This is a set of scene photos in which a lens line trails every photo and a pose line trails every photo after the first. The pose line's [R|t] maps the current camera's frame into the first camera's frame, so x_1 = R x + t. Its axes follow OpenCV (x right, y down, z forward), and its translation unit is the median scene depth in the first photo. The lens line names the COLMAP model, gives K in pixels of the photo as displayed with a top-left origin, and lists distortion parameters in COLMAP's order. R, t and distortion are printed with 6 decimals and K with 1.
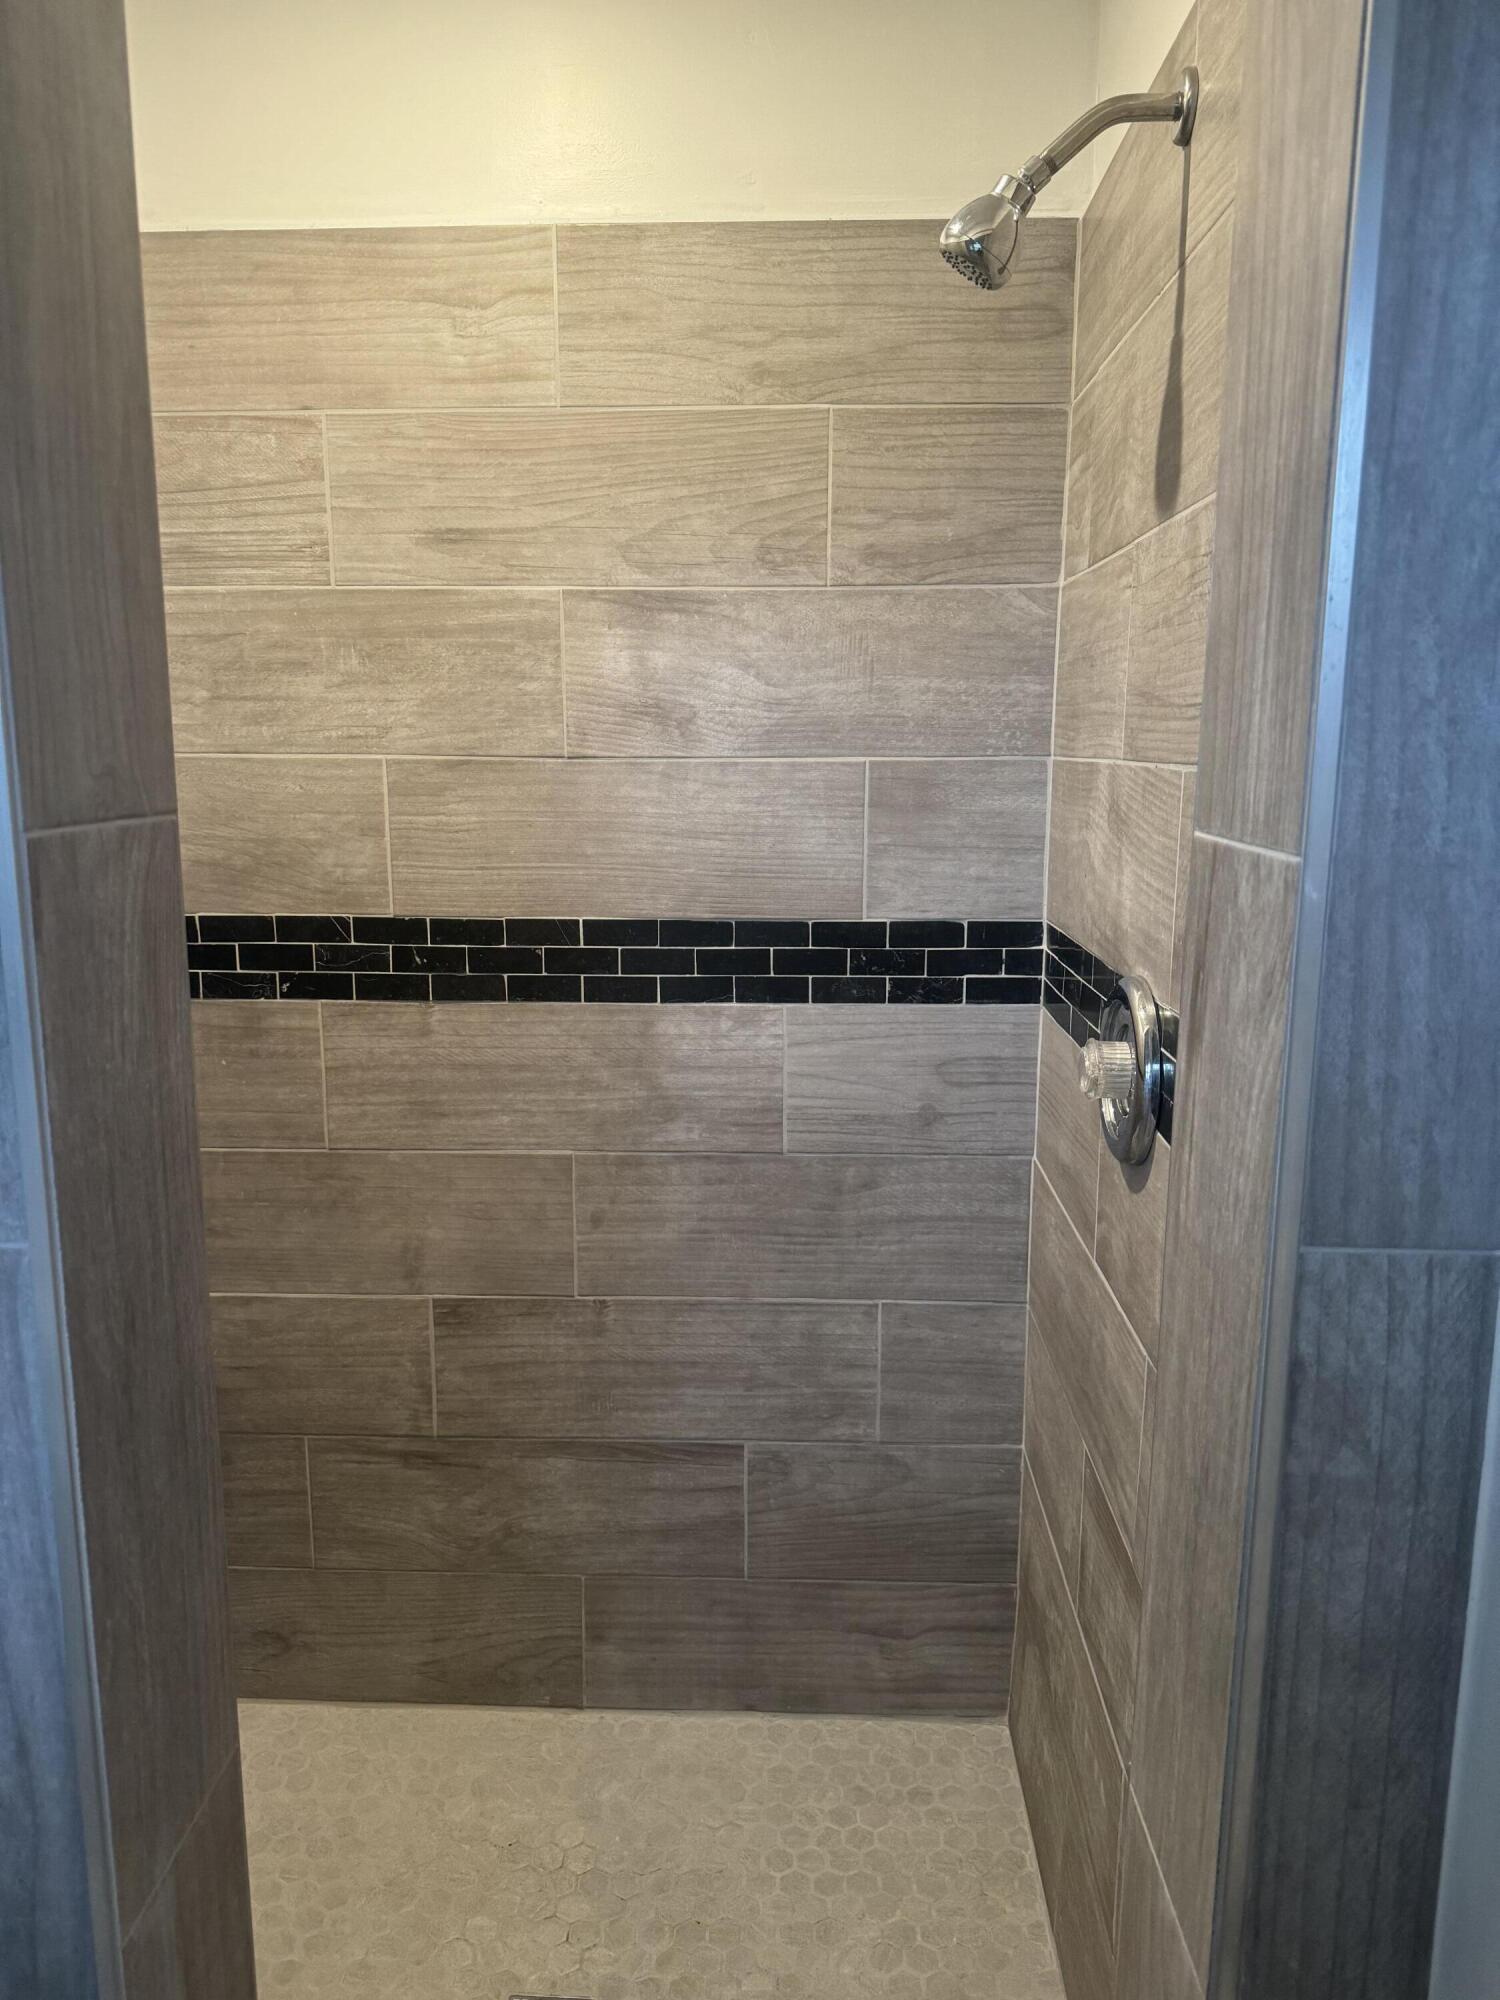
lens RADIAL K [[1411.9, 0, 752.2], [0, 1411.9, 991.5], [0, 0, 1]] dist [0.023934, -0.025104]
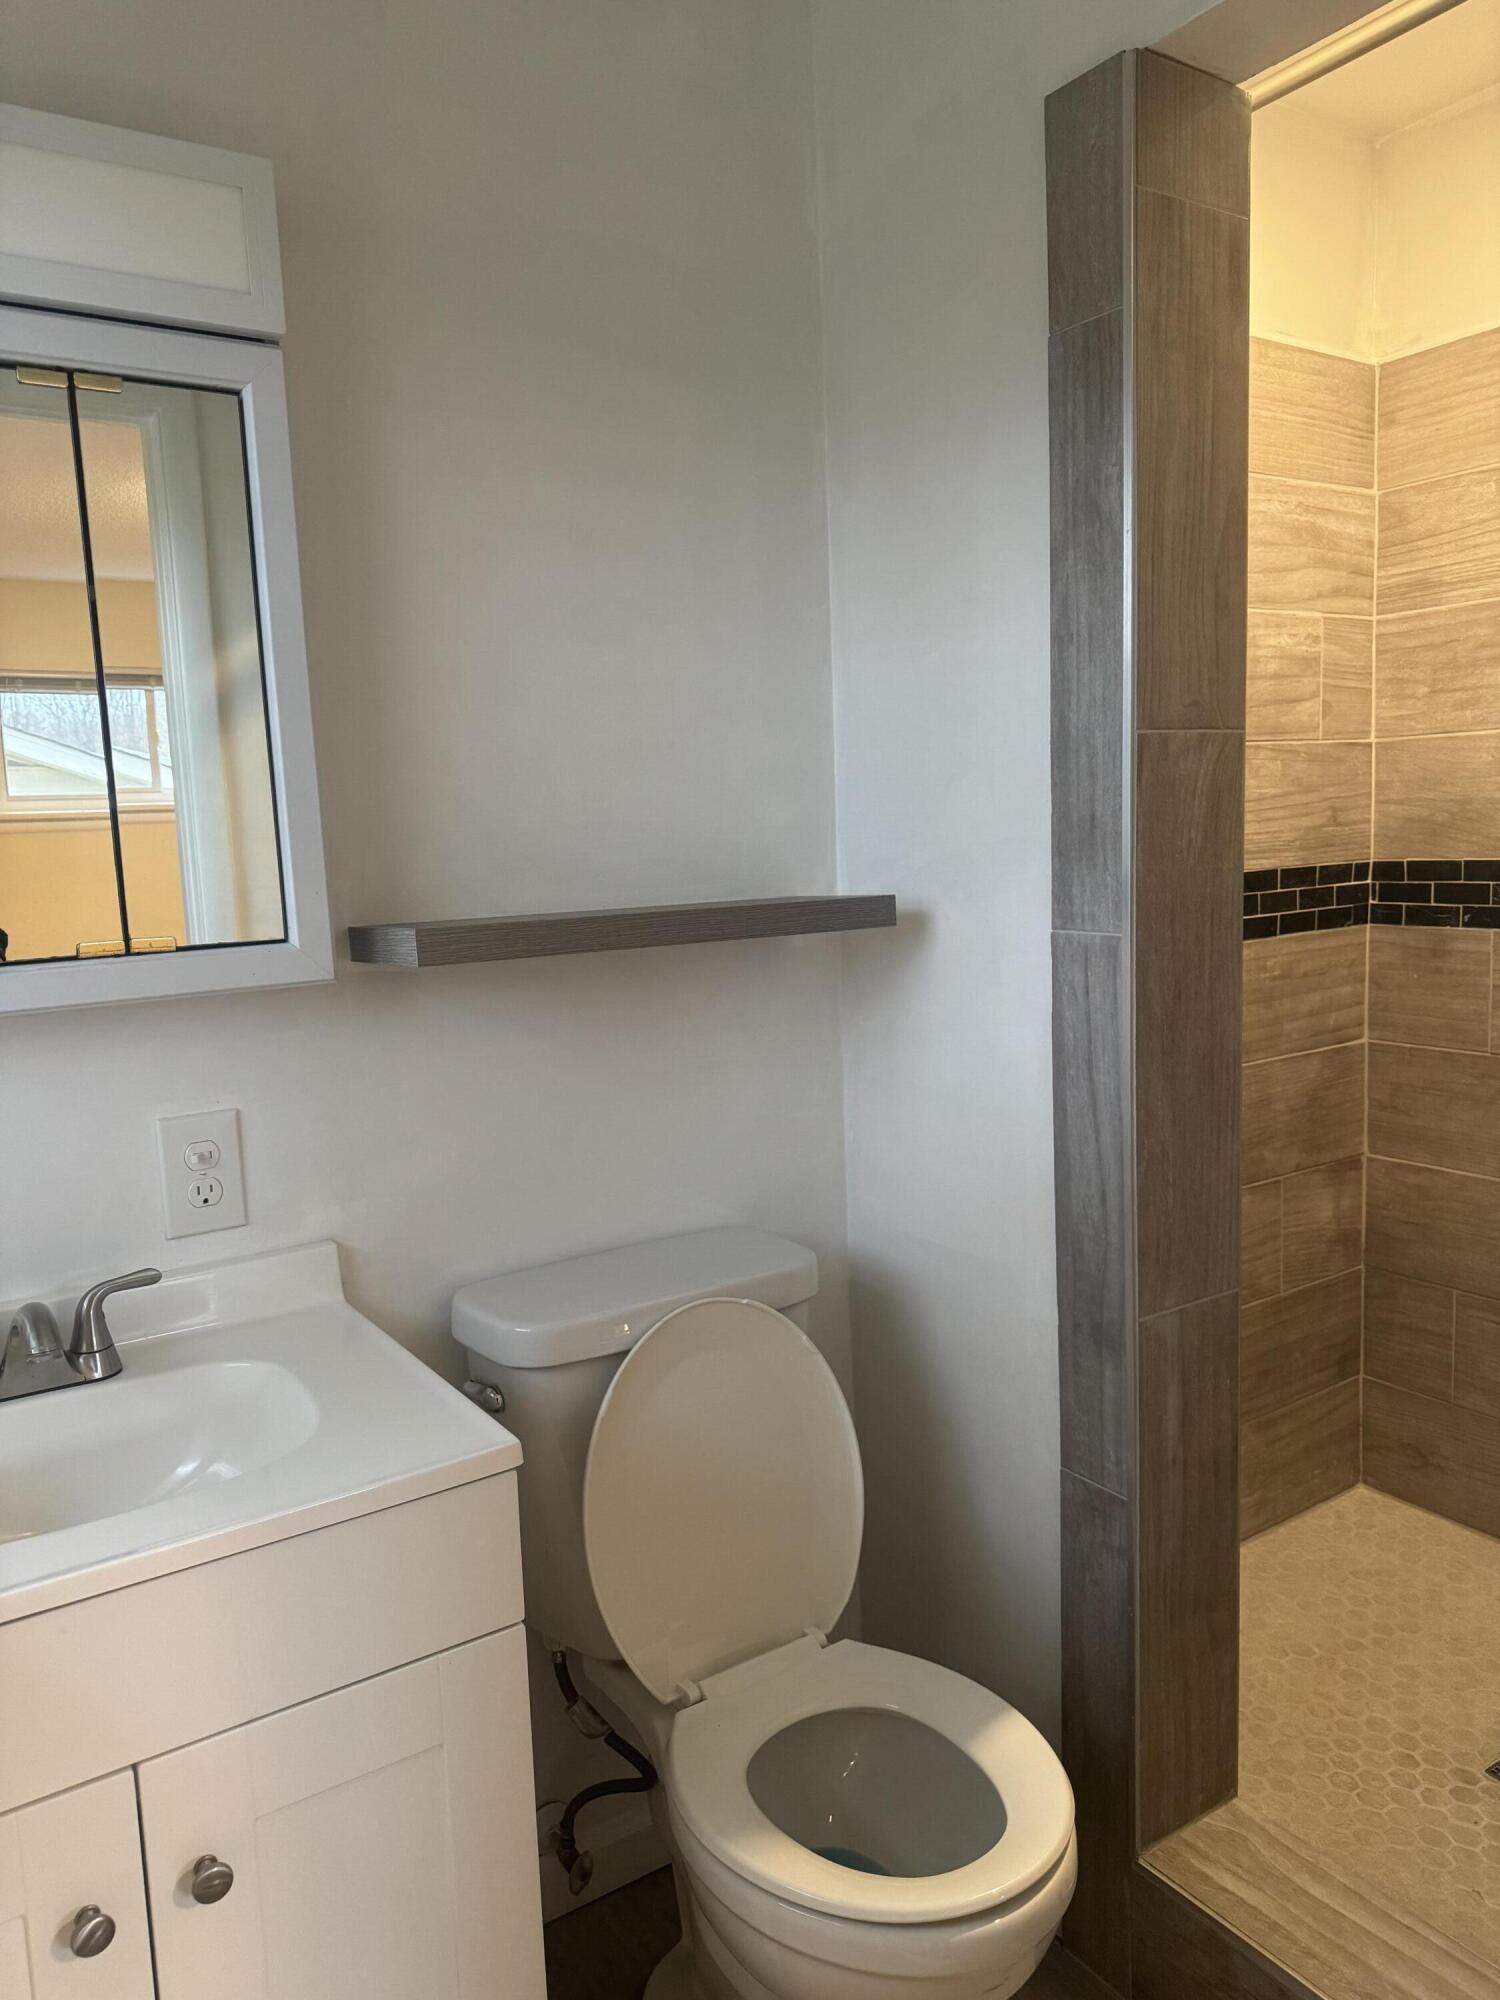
lens RADIAL K [[1411.9, 0, 754.2], [0, 1411.9, 1000.0], [0, 0, 1]] dist [0.023934, -0.025104]
pose [[0.582849, 0.080930, -0.808540, 0.337357], [-0.108521, 0.993867, 0.021251, 0.115515], [0.805301, 0.075357, 0.588057, -0.252285]]
